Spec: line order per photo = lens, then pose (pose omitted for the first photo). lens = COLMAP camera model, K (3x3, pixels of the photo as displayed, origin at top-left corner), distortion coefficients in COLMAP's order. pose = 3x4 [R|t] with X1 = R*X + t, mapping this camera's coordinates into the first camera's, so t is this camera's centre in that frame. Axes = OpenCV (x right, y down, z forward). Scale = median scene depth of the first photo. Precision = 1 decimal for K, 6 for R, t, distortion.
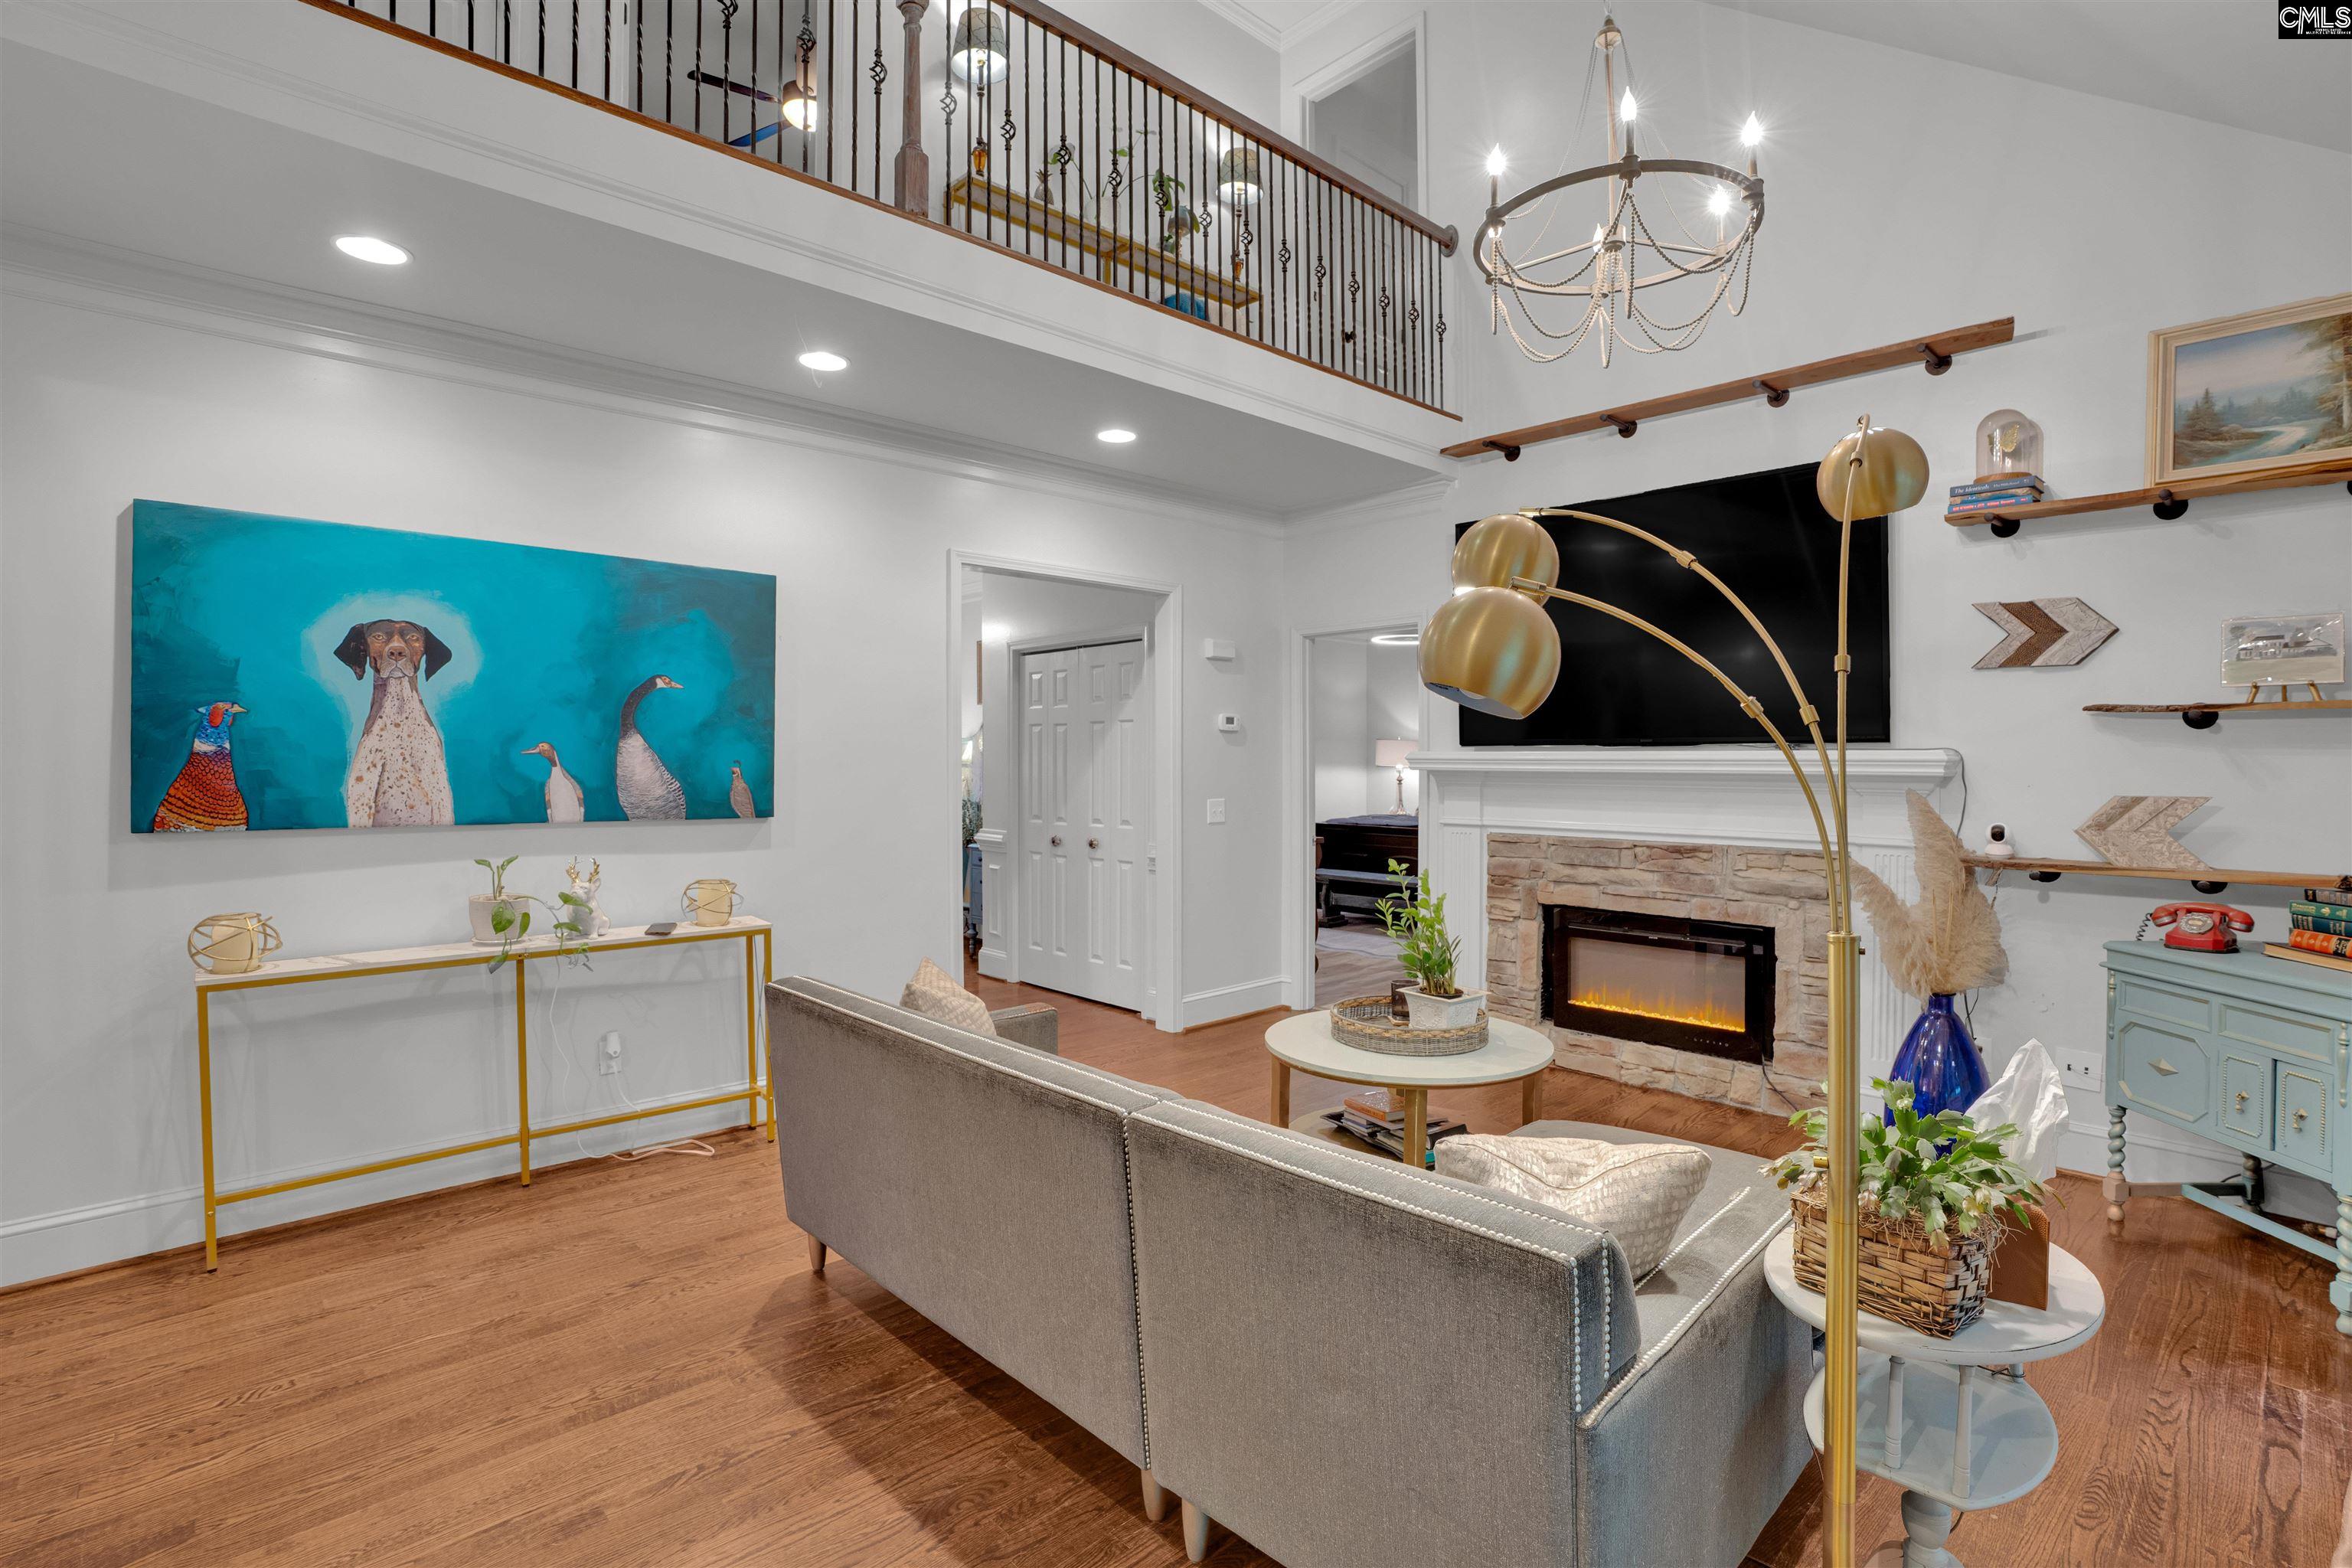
lens RADIAL K [[1129.5, 0, 1173.5], [0, 1129.5, 763.8], [0, 0, 1]] dist [-0.041402, 0.009705]
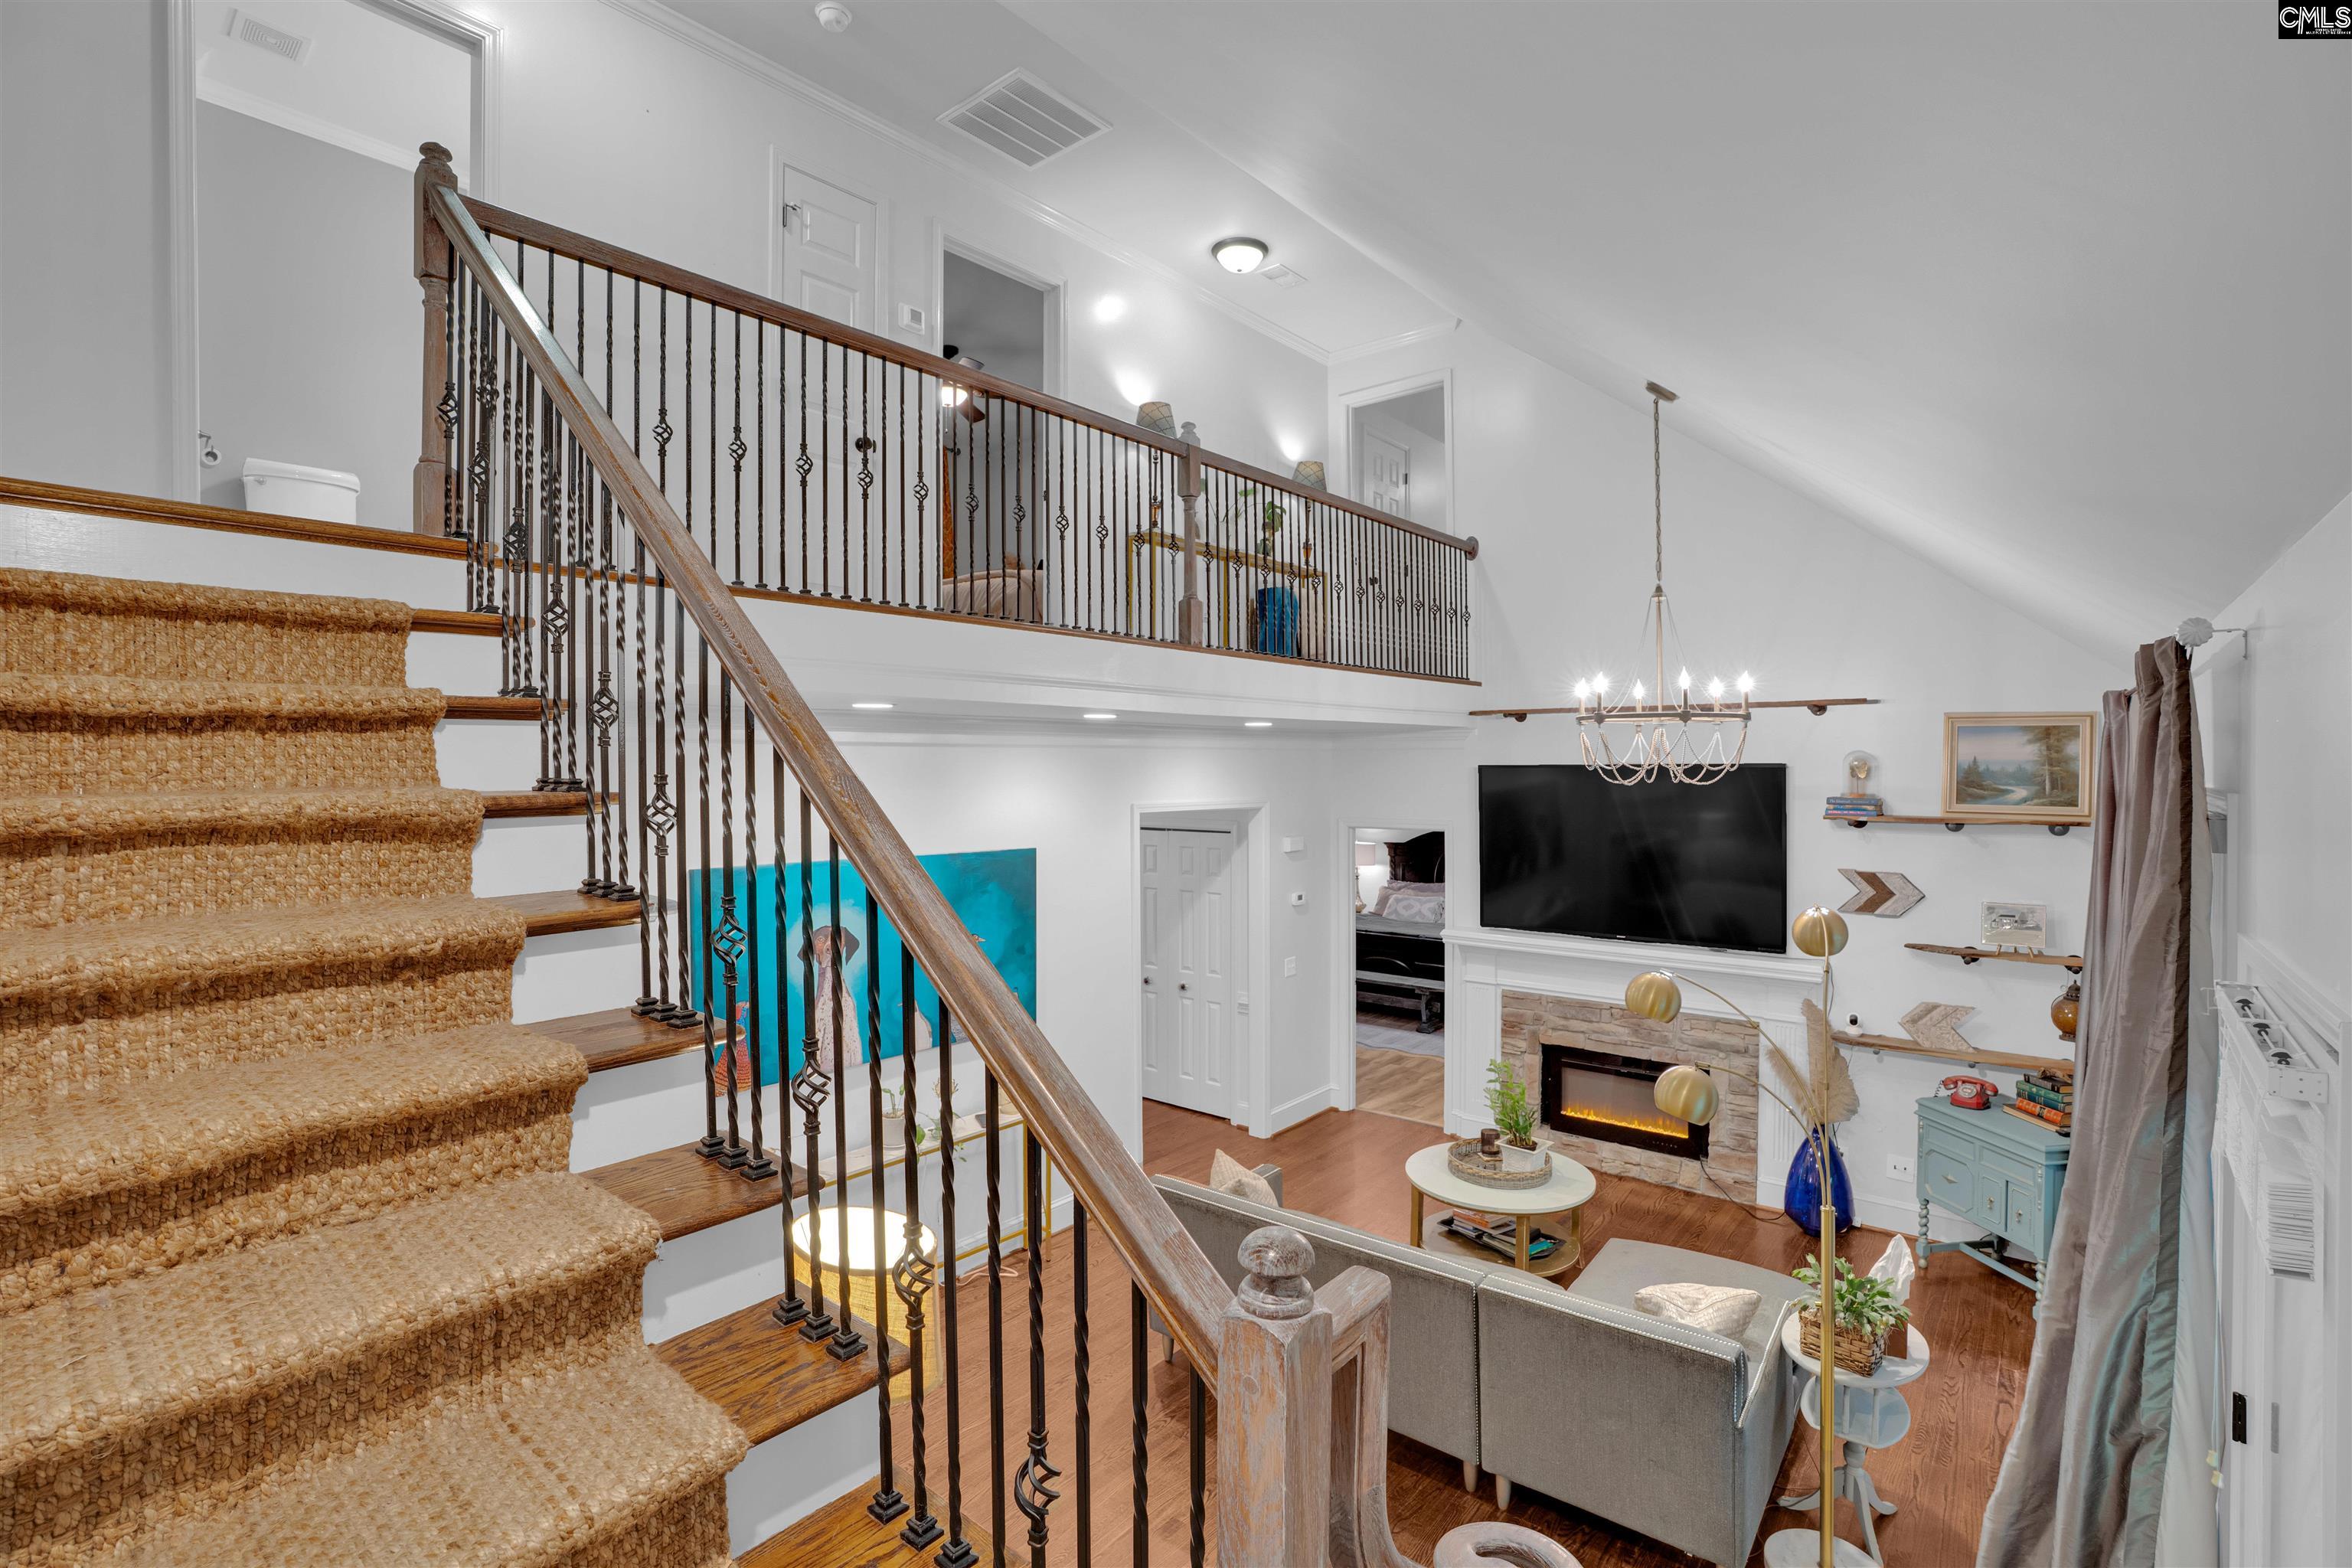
lens RADIAL K [[1129.5, 0, 1175.1], [0, 1129.5, 768.7], [0, 0, 1]] dist [-0.041402, 0.009705]
pose [[0.991593, -0.005826, 0.129264, -0.425124], [0.004982, 0.999964, 0.006849, -0.319346], [-0.129299, -0.006148, 0.991587, -0.452932]]
